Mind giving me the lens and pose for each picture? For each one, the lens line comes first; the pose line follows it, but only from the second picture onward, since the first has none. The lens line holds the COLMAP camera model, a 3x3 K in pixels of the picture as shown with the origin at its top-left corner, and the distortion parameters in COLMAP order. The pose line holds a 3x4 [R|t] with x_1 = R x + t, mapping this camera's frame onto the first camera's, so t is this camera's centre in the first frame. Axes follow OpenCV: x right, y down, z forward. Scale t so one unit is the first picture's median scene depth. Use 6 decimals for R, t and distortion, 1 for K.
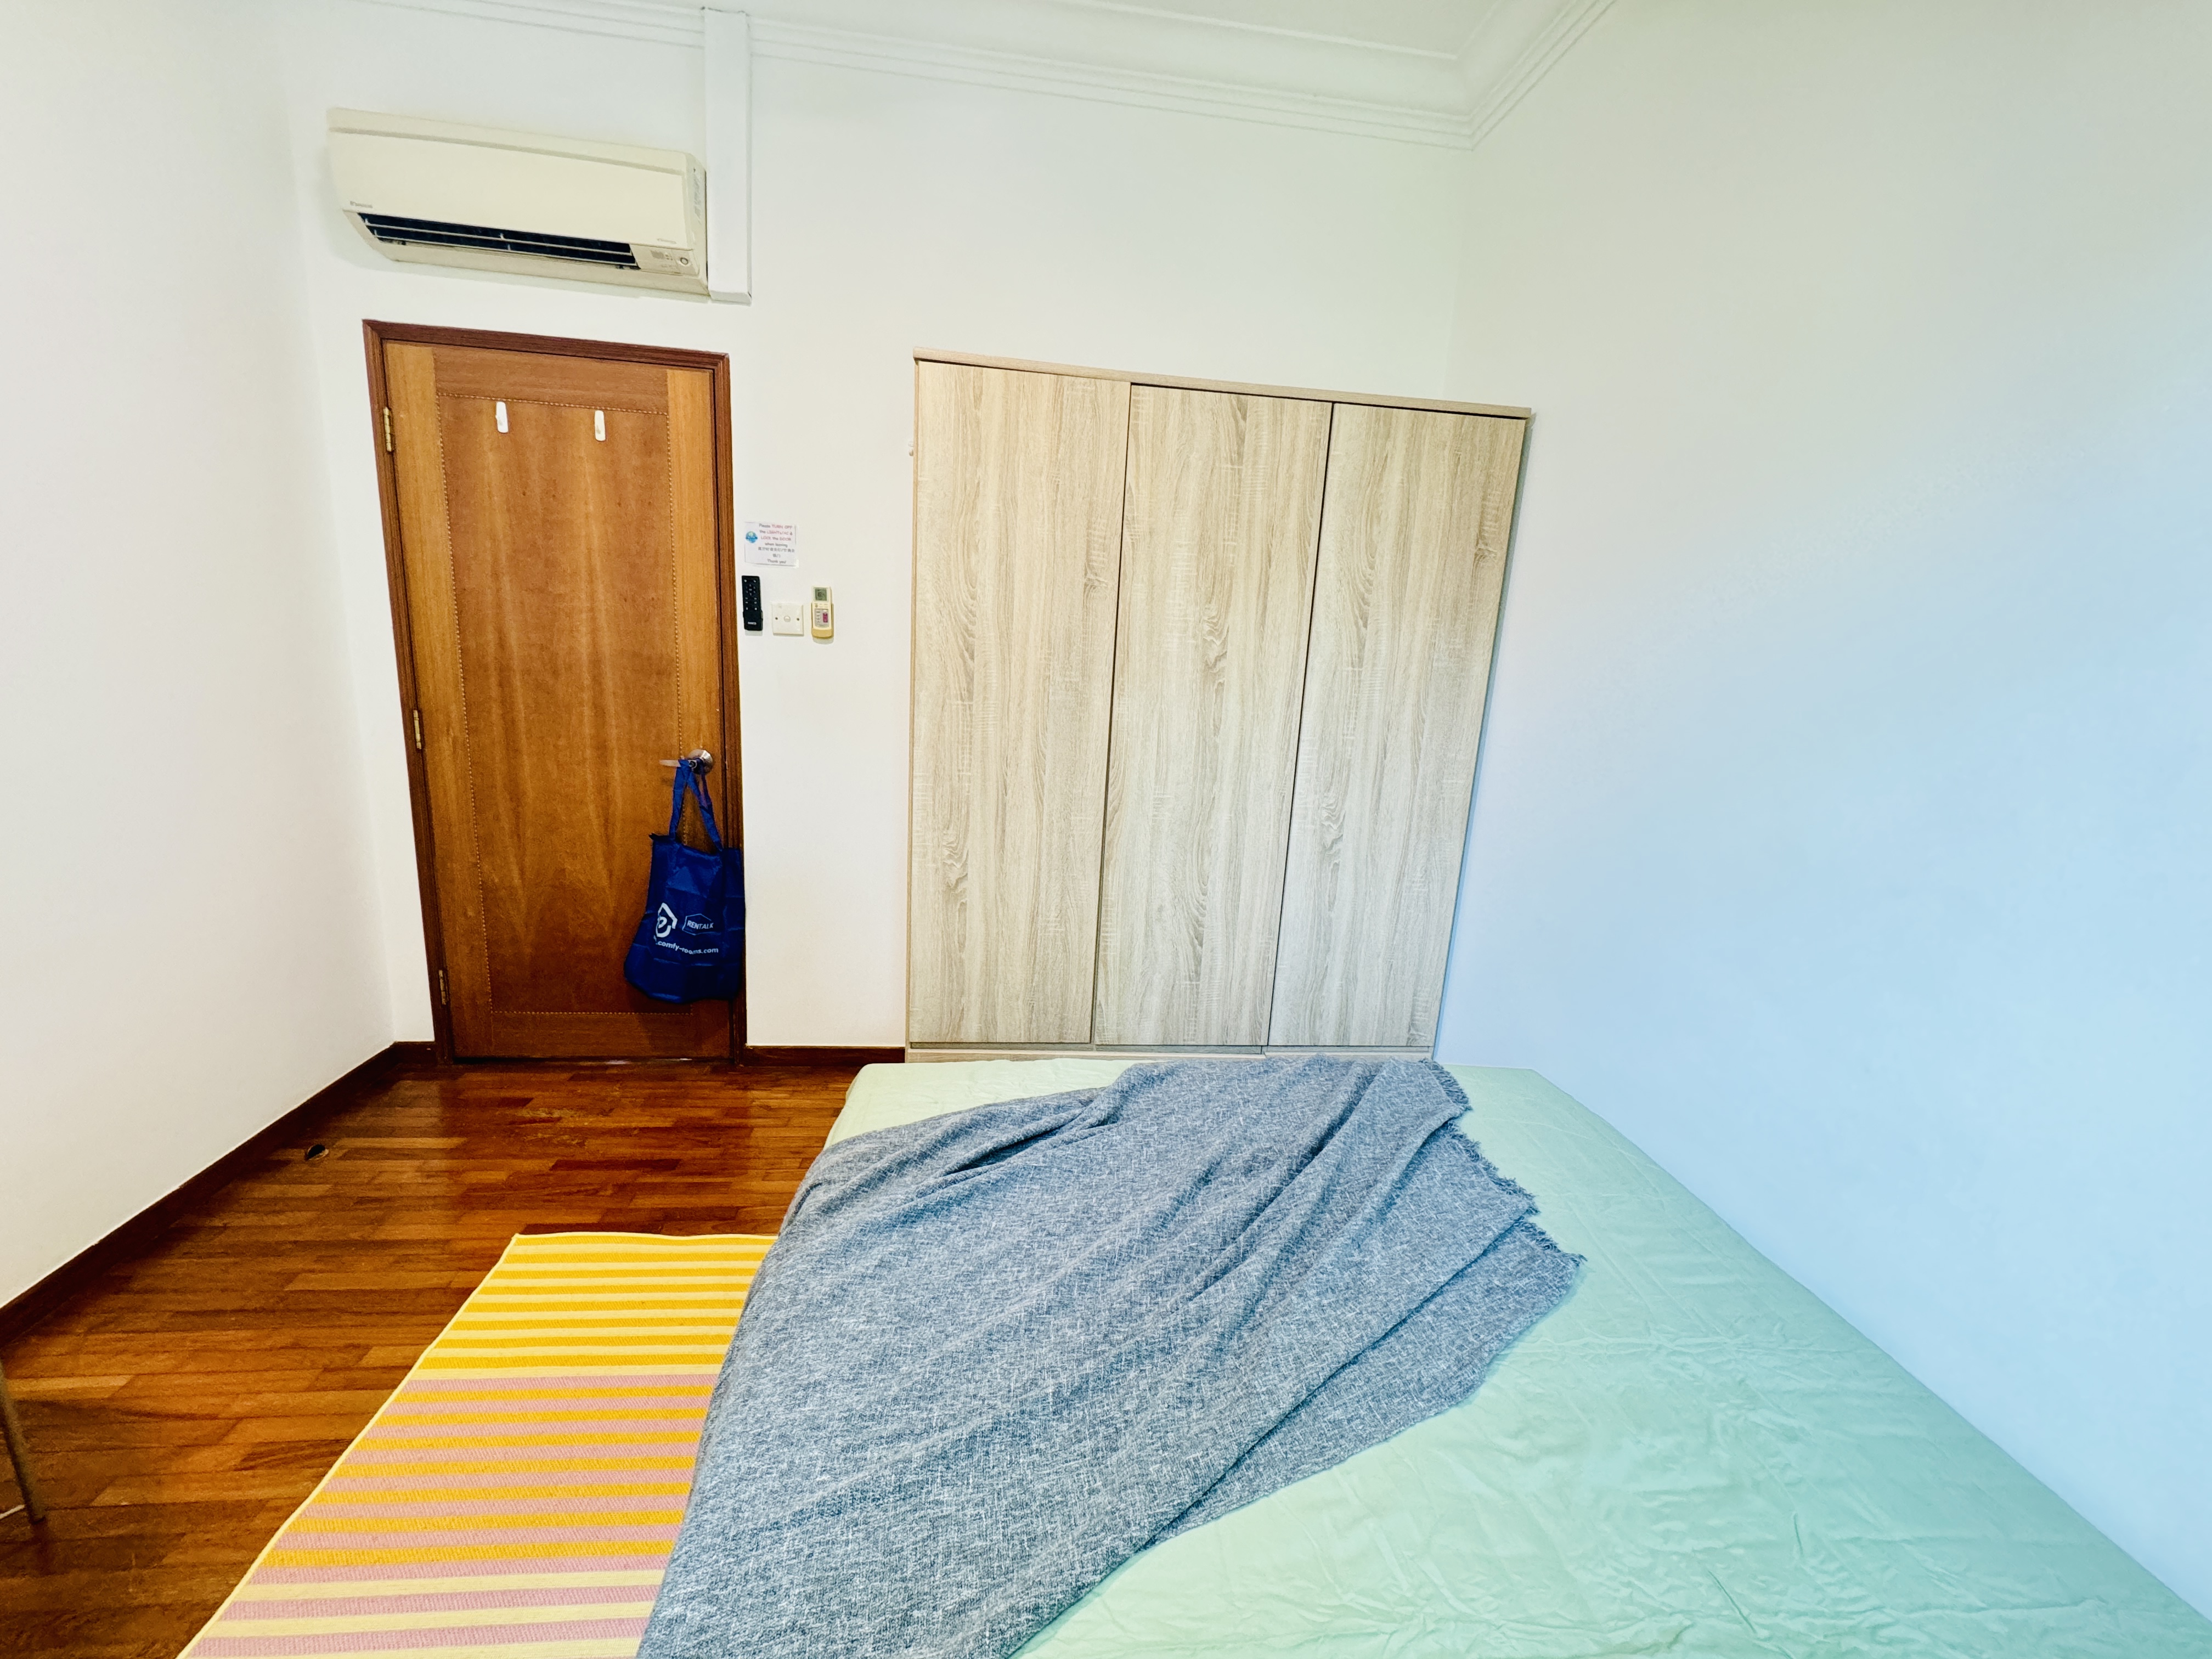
lens RADIAL K [[881.0, 0, 1101.4], [0, 881.0, 827.7], [0, 0, 1]] dist [-0.001032, -0.000045]
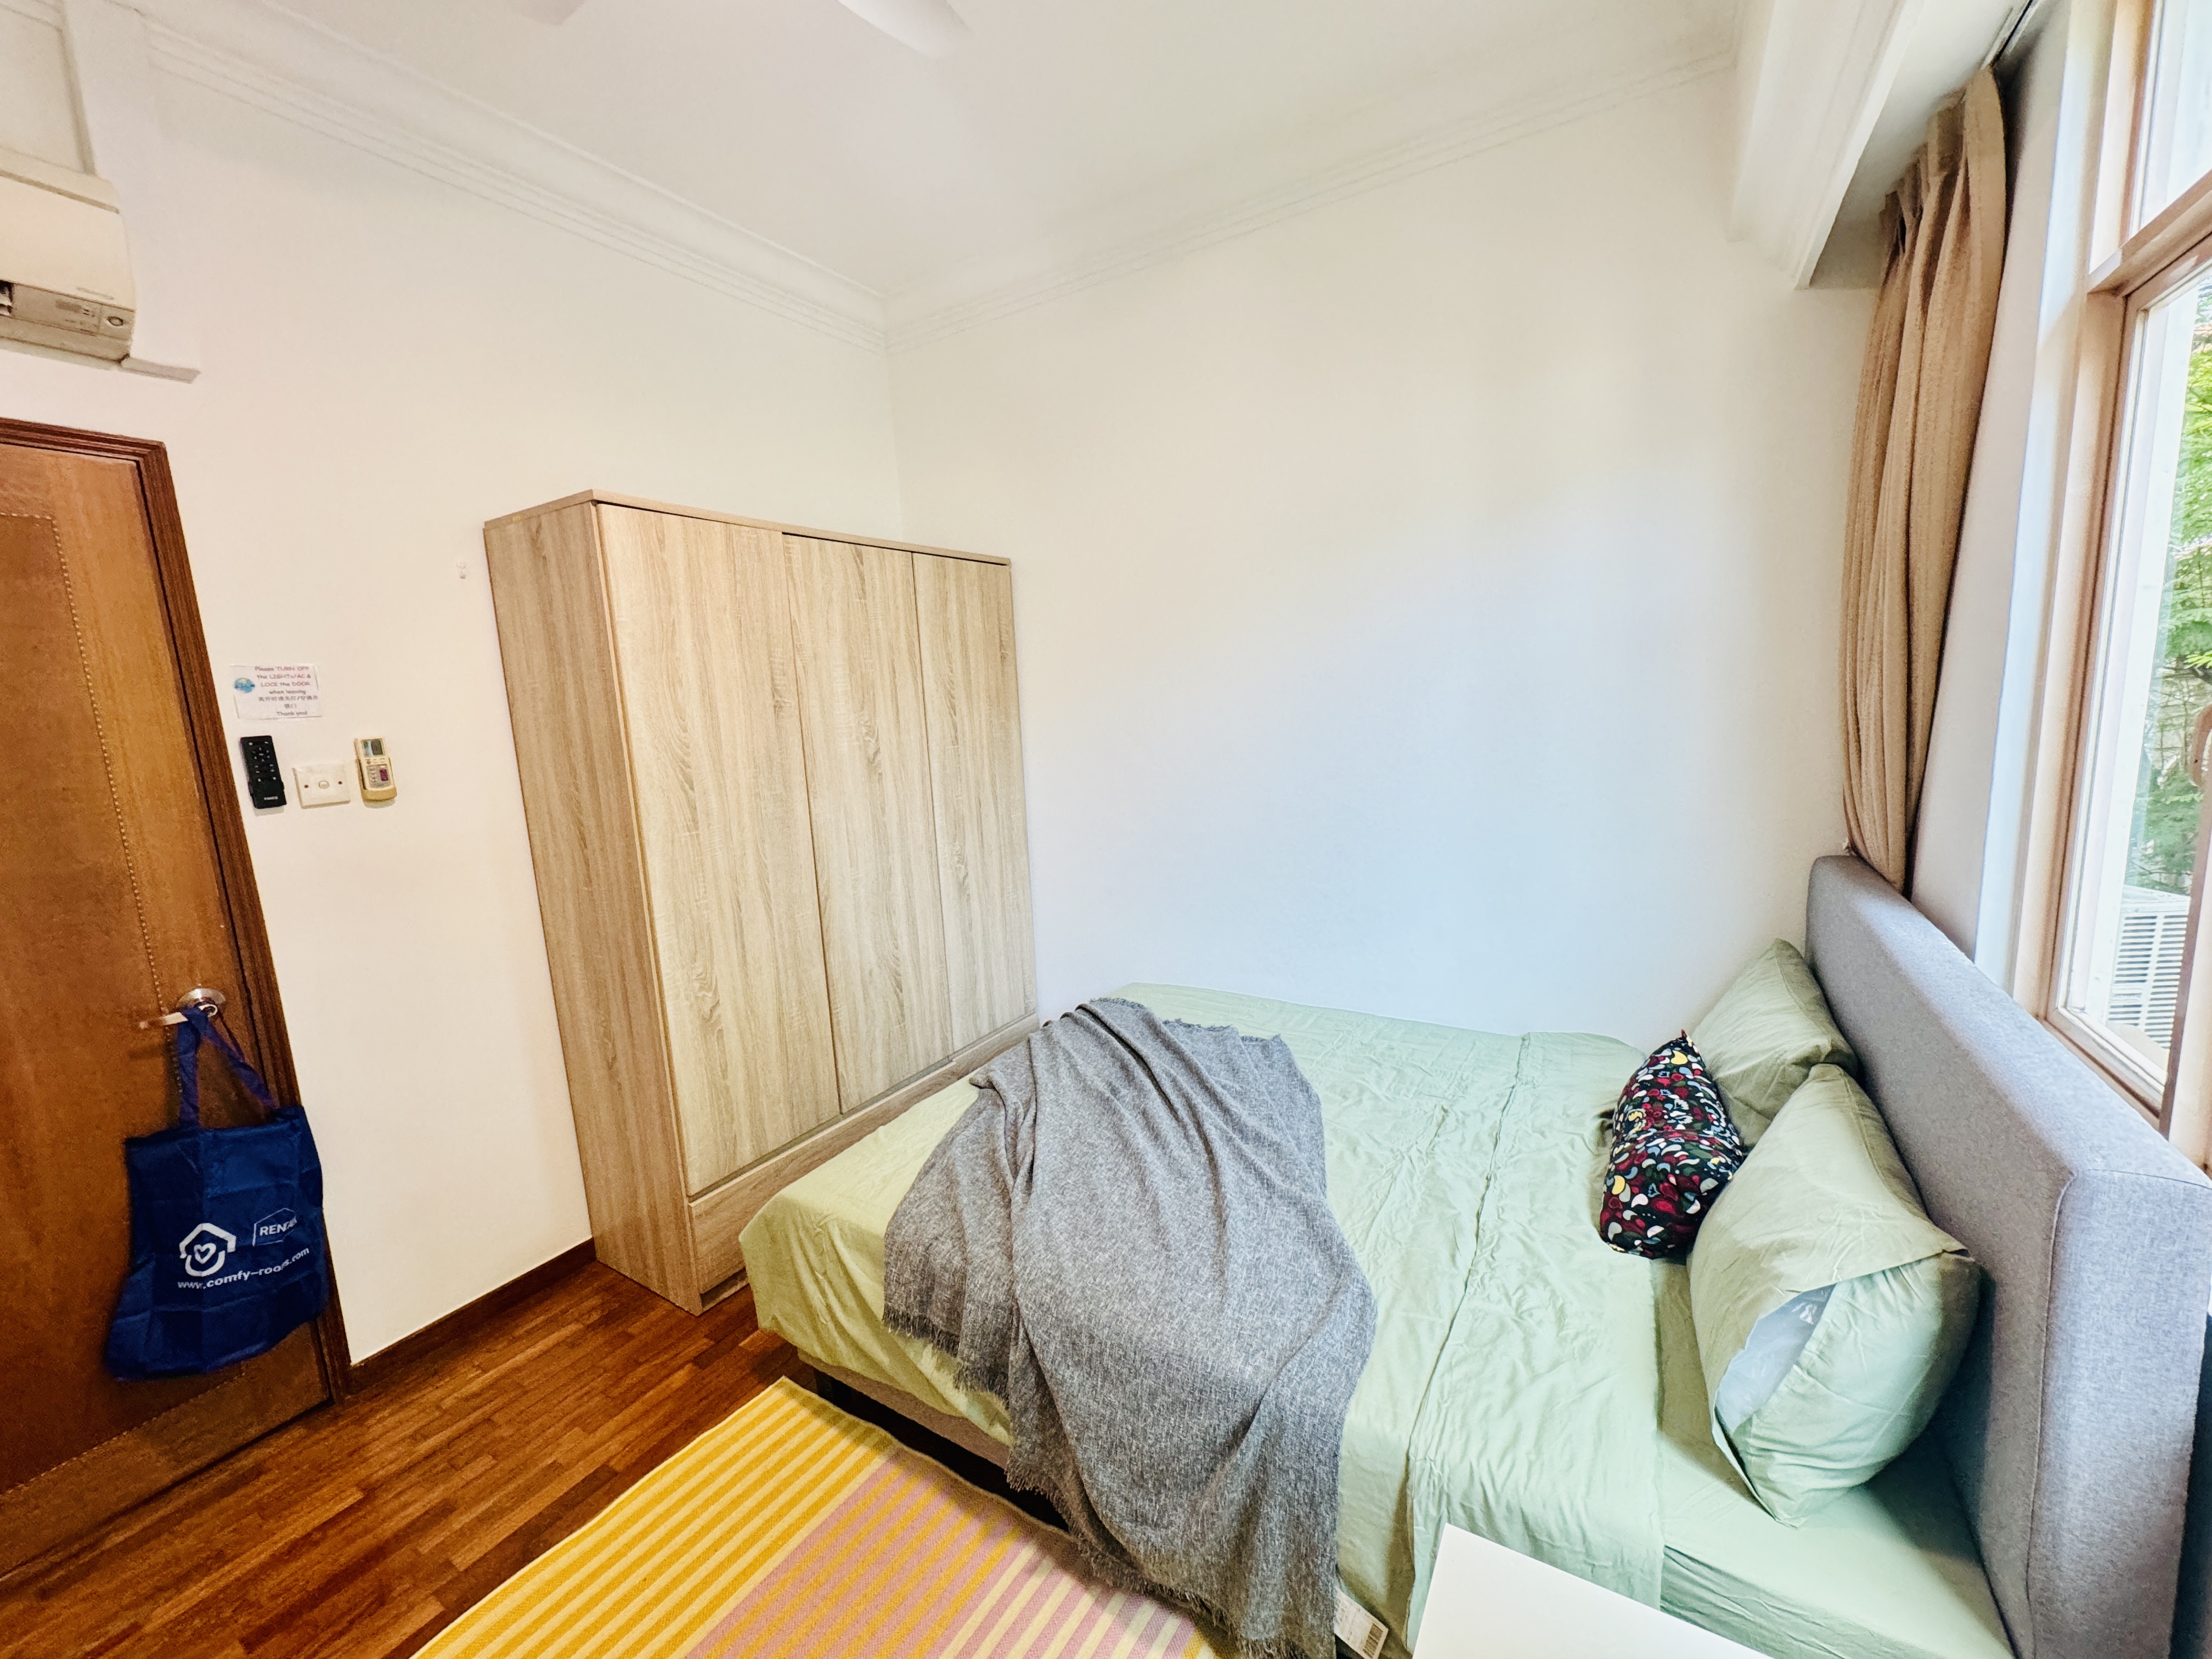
lens RADIAL K [[881.0, 0, 1101.7], [0, 881.0, 828.5], [0, 0, 1]] dist [-0.001032, -0.000045]
pose [[0.612878, -0.208177, 0.762262, -0.613459], [0.250016, 0.966199, 0.062854, -0.090362], [-0.749582, 0.152055, 0.644210, 0.002726]]
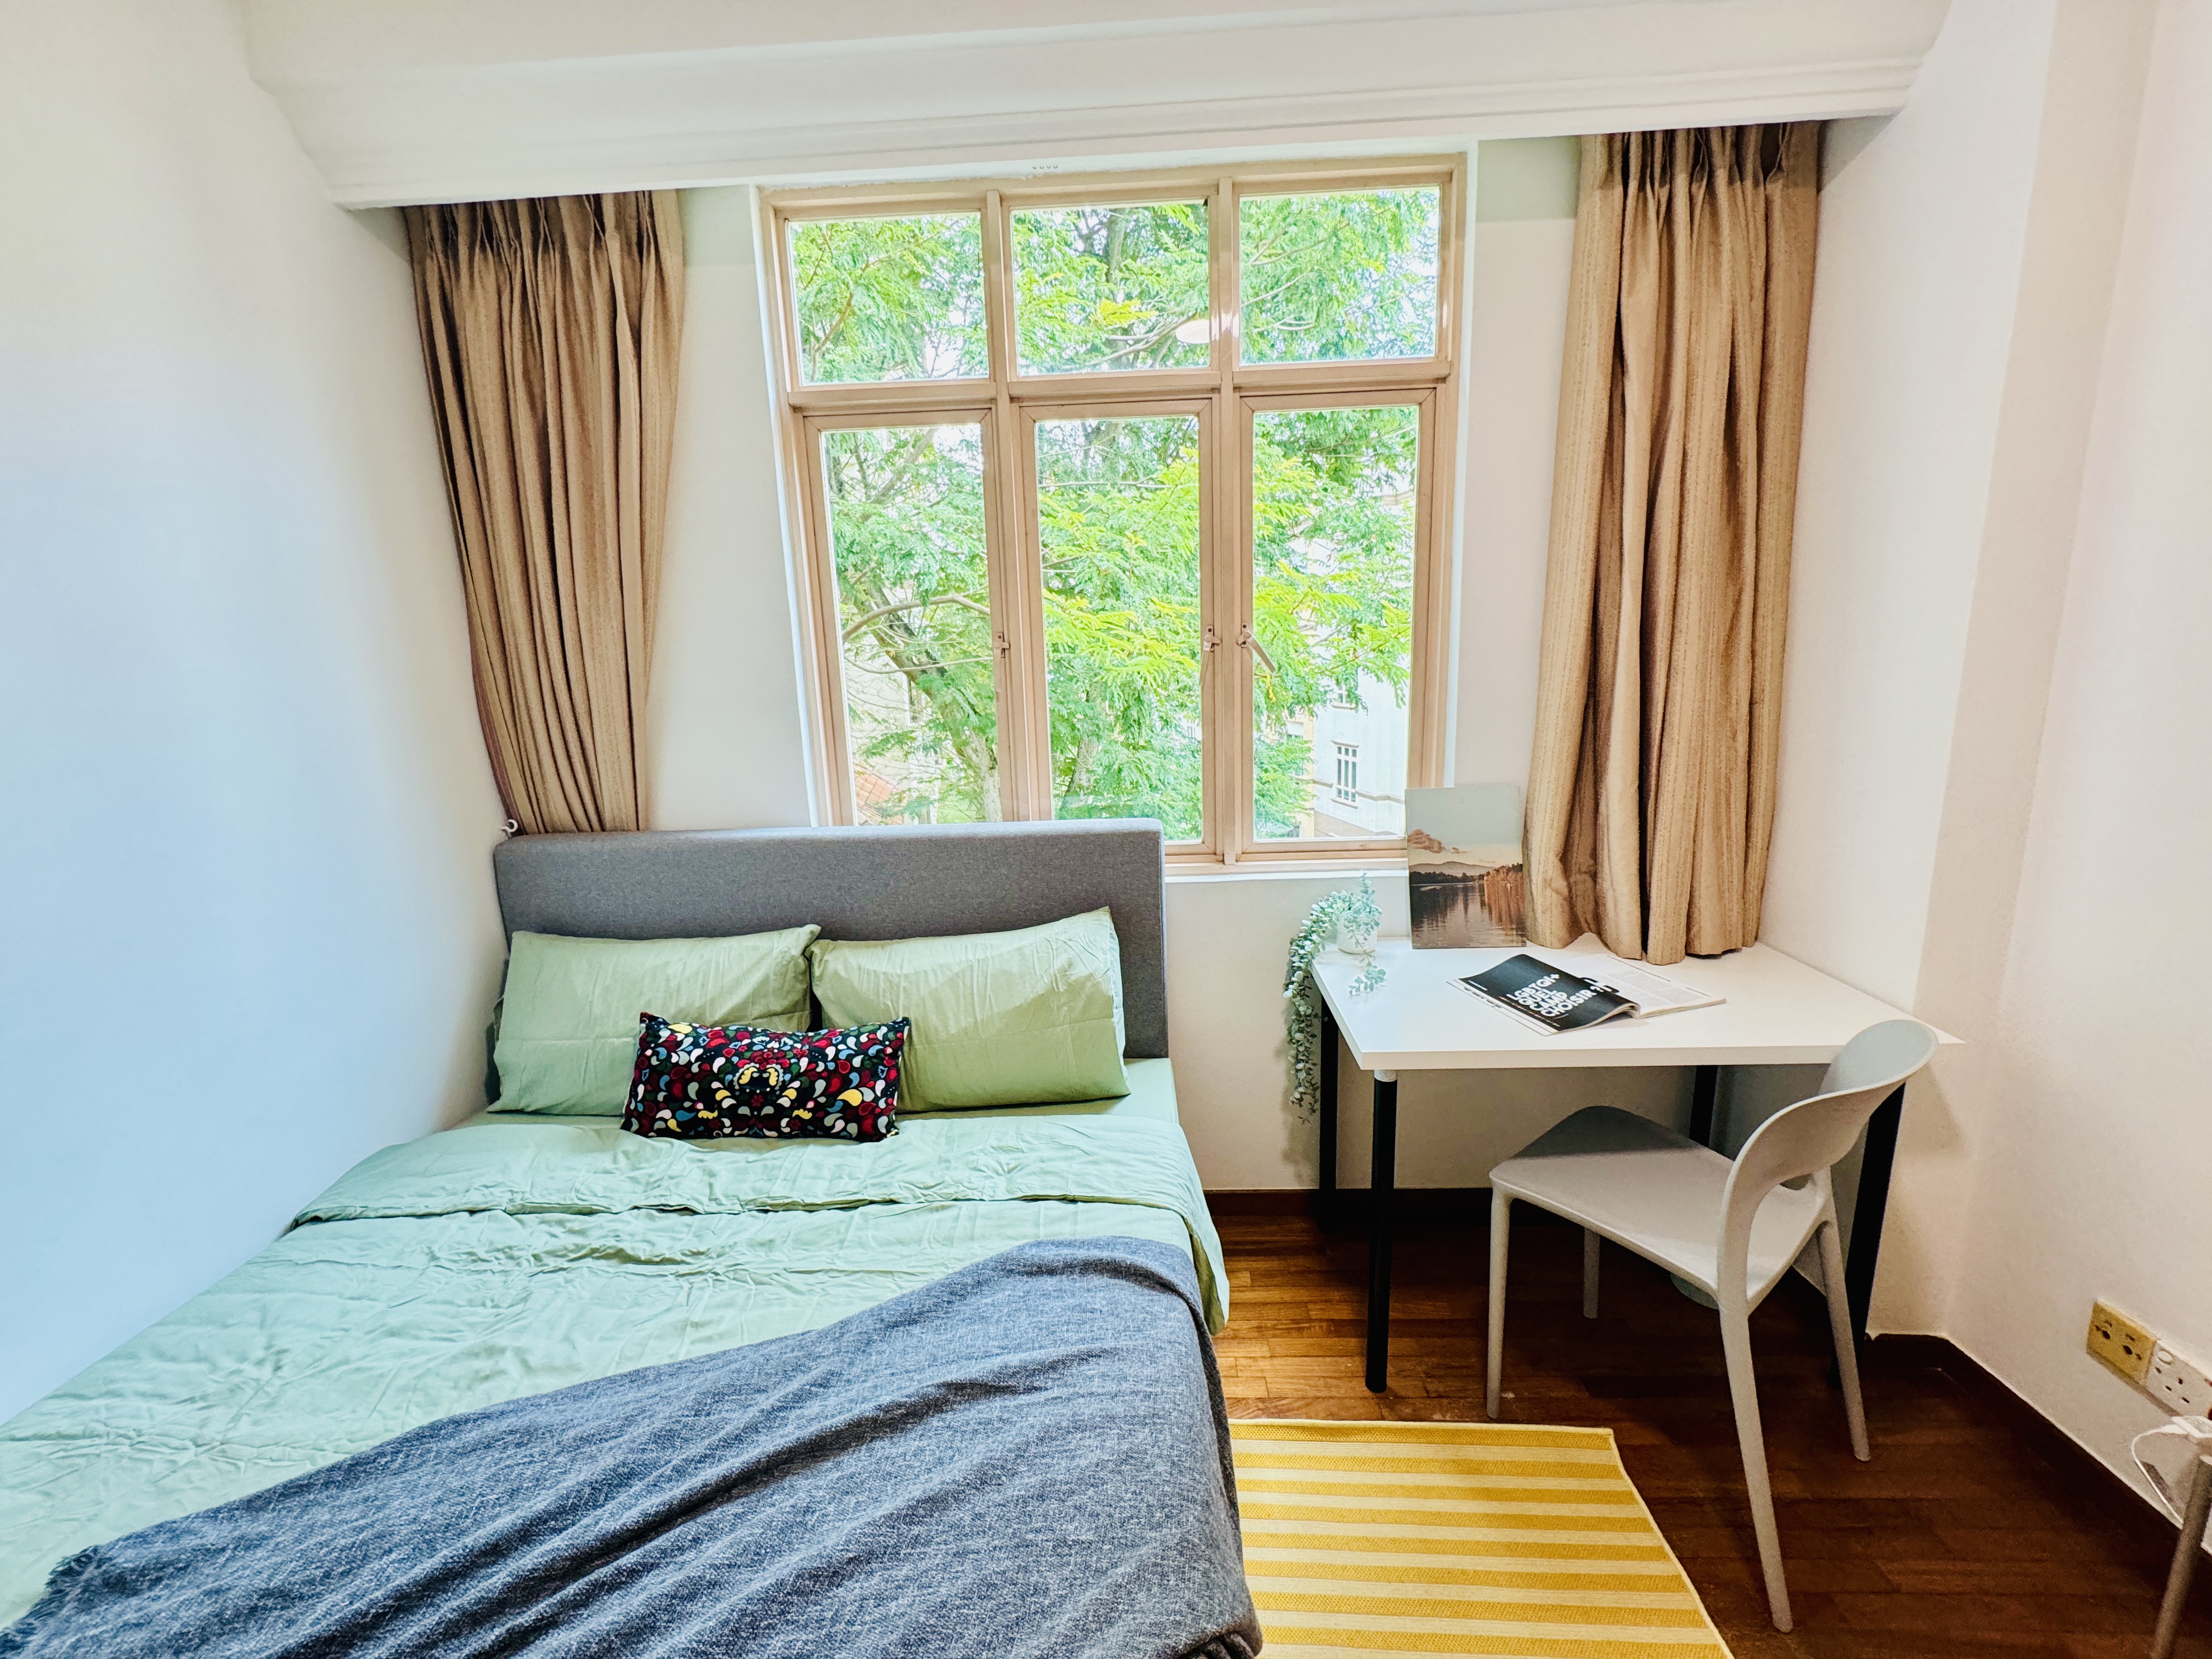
lens RADIAL K [[881.0, 0, 1105.3], [0, 881.0, 830.2], [0, 0, 1]] dist [-0.001032, -0.000045]
pose [[-0.988120, -0.053490, 0.144076, -0.197853], [0.008262, 0.917632, 0.397345, -0.183431], [-0.153462, 0.393815, -0.906289, 0.760730]]
